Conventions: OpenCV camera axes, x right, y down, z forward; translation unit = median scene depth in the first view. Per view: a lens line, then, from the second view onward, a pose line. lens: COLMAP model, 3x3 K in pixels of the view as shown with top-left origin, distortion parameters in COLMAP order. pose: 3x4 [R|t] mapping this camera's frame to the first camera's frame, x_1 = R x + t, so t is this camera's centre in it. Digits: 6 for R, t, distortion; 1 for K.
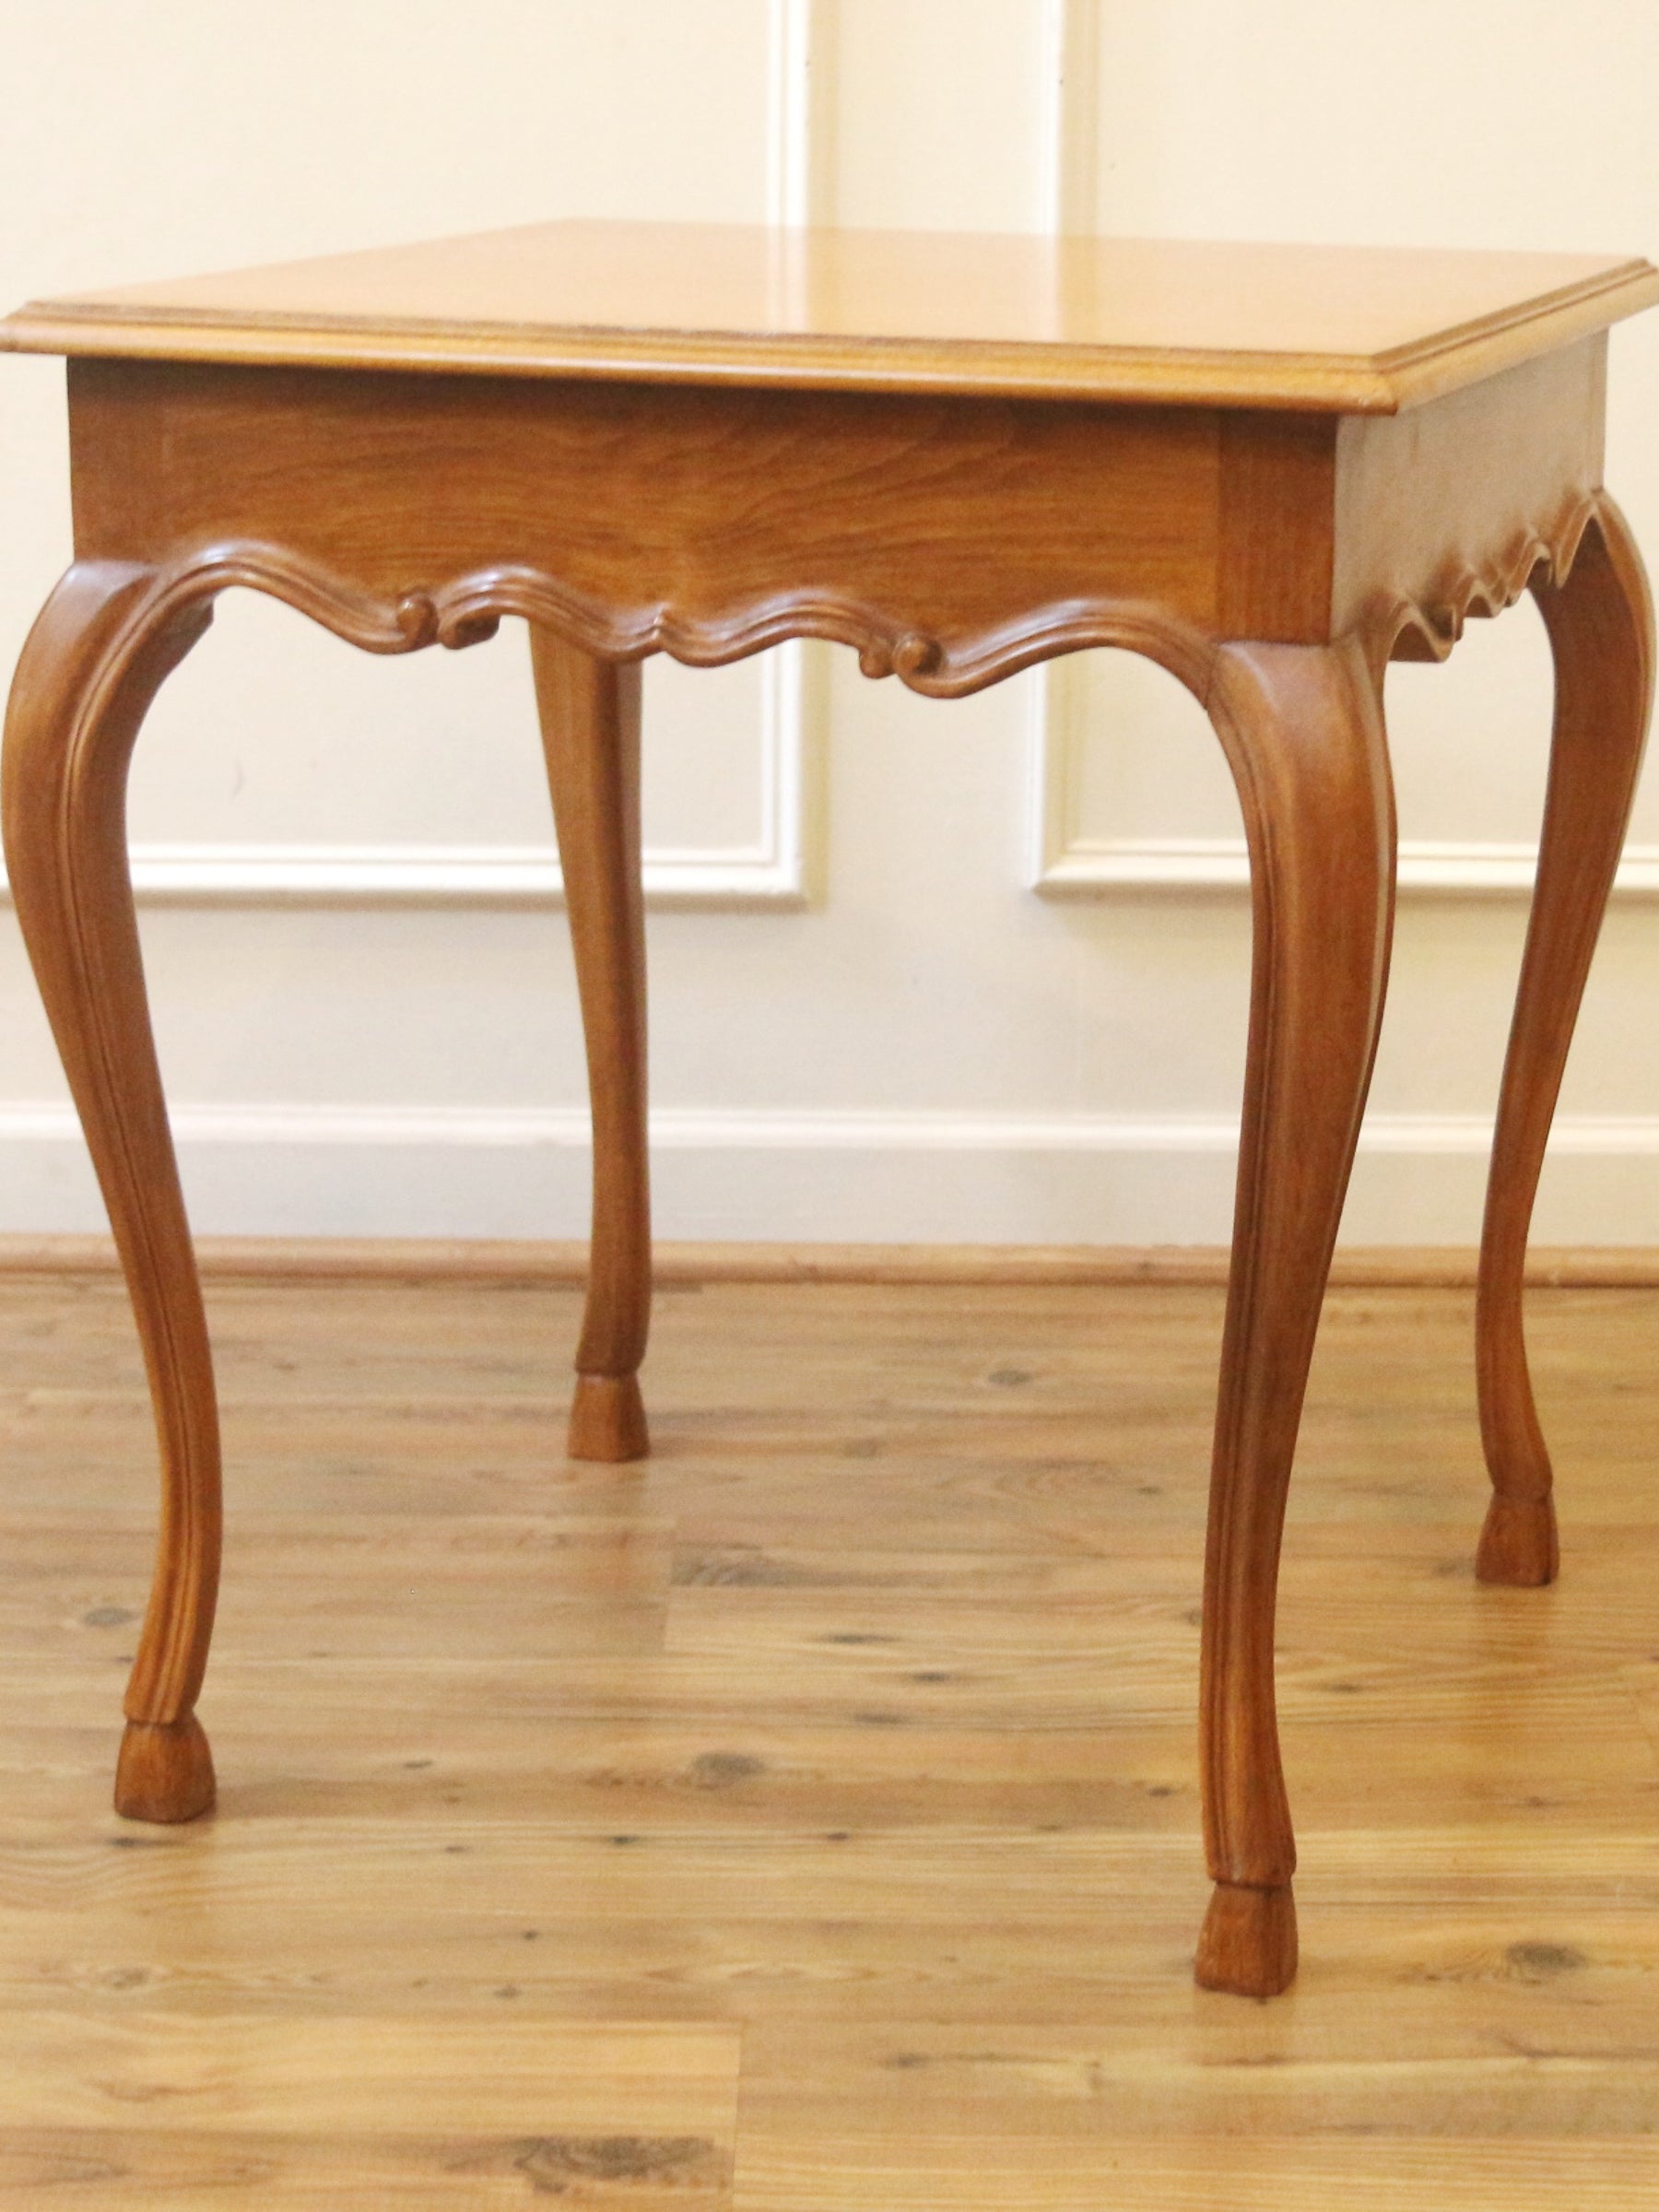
lens RADIAL K [[4554.7, 0, 936.2], [0, 4554.7, 1050.1], [0, 0, 1]] dist [-0.198338, -0.134703]
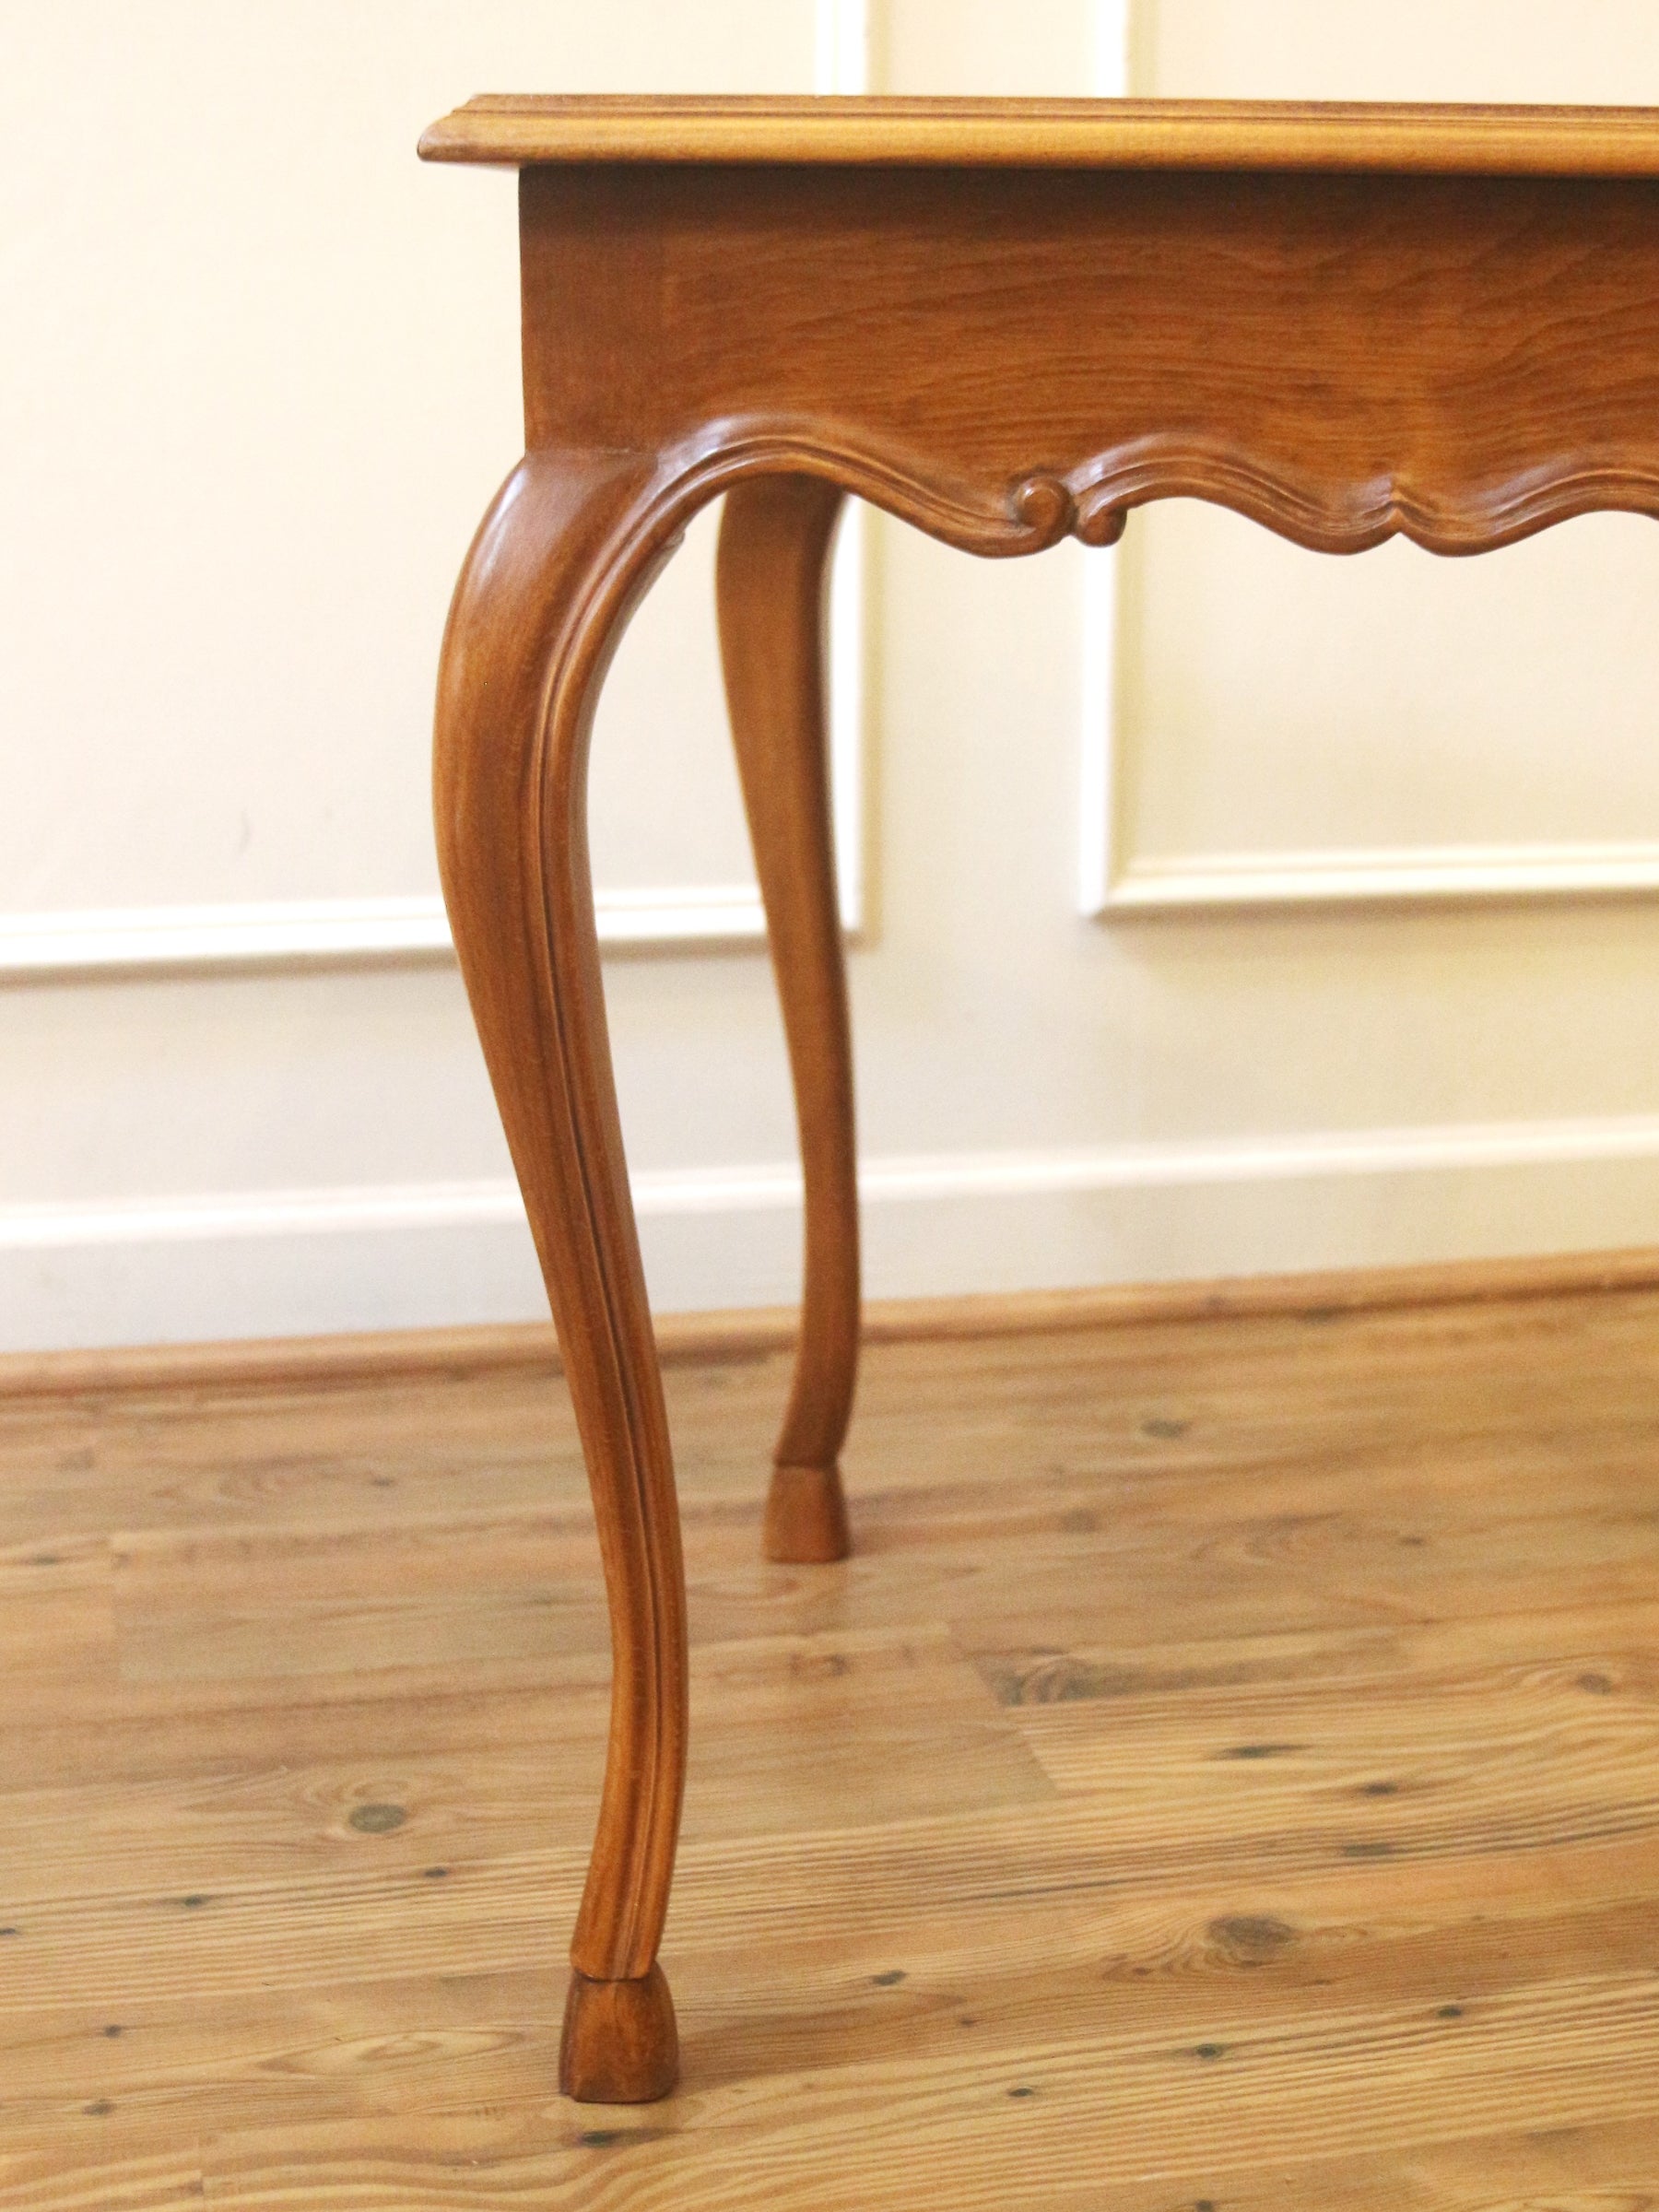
lens RADIAL K [[3509.5, 0, 931.0], [0, 3509.5, 1097.0], [0, 0, 1]] dist [-0.161724, 0.037329]
pose [[0.972997, -0.058748, 0.223215, -0.267239], [0.060277, 0.998182, -0.000037, 0.001321], [-0.222807, 0.013490, 0.974769, 0.439915]]
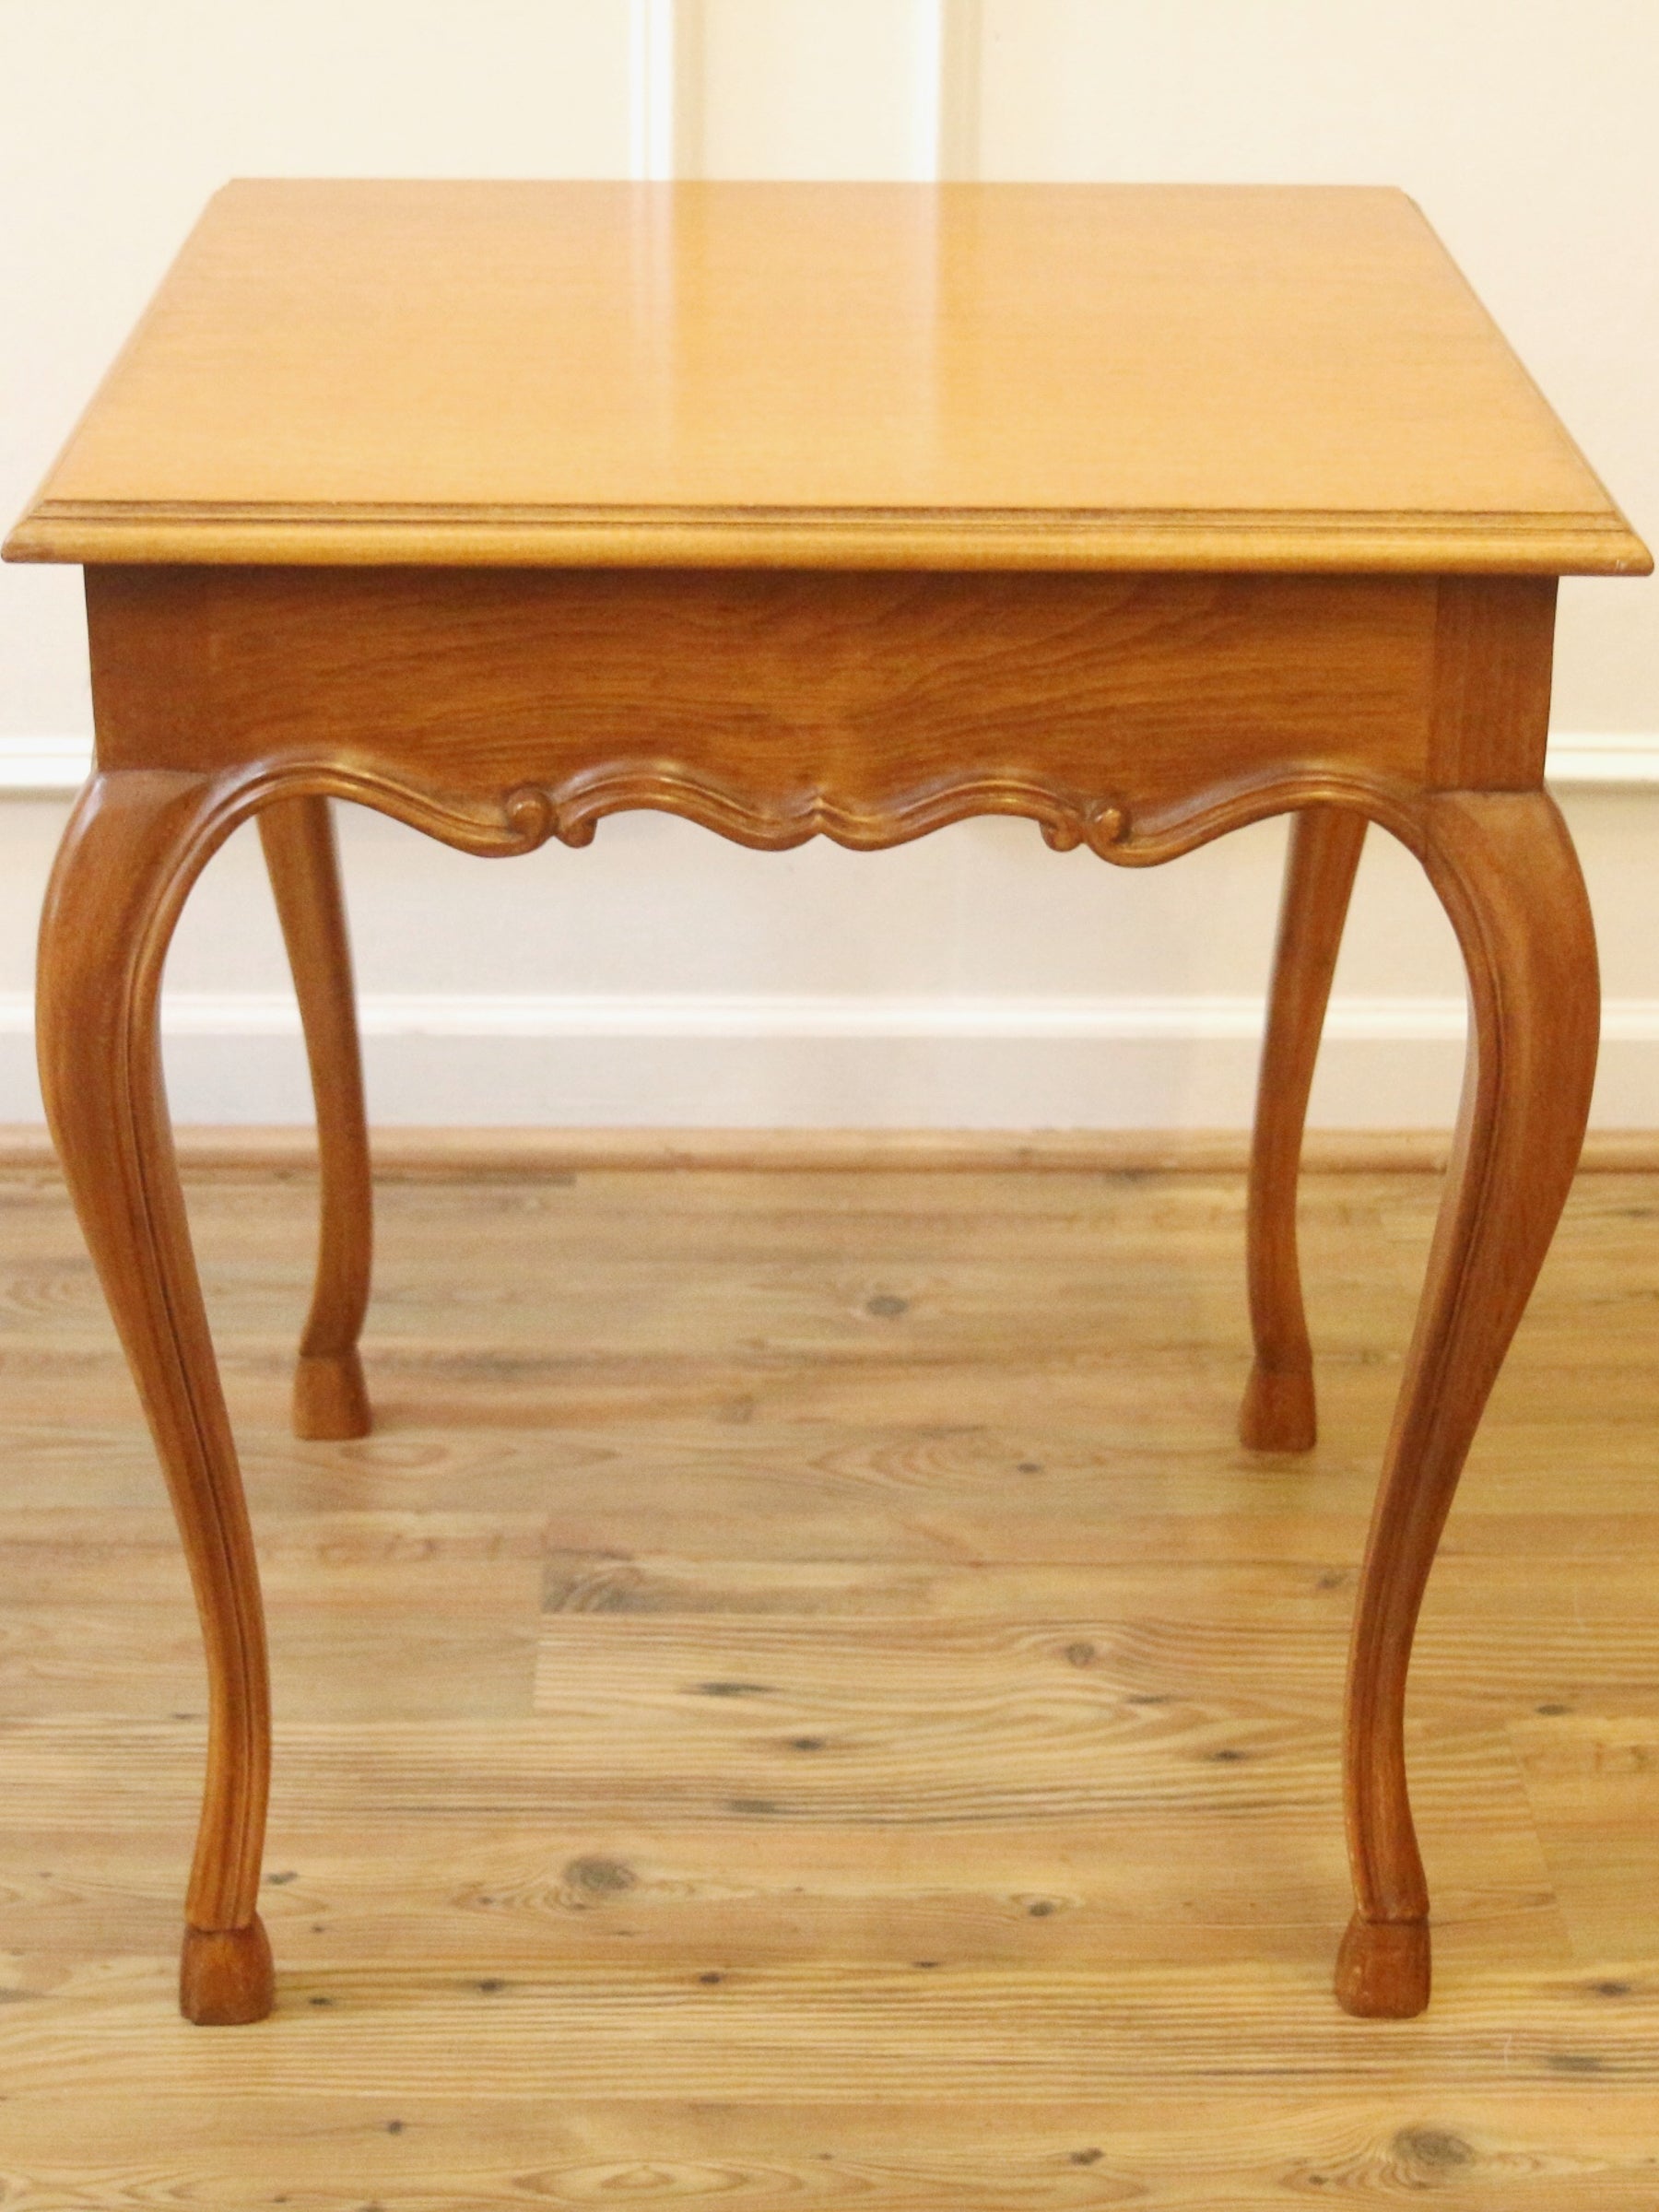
lens RADIAL K [[4387.5, 0, 824.6], [0, 4387.5, 1284.1], [0, 0, 1]] dist [-0.148094, 0.064627]
pose [[0.940764, -0.152678, 0.302743, -0.340733], [0.082119, 0.968896, 0.233447, -0.204875], [-0.328969, -0.194757, 0.924040, 0.142780]]
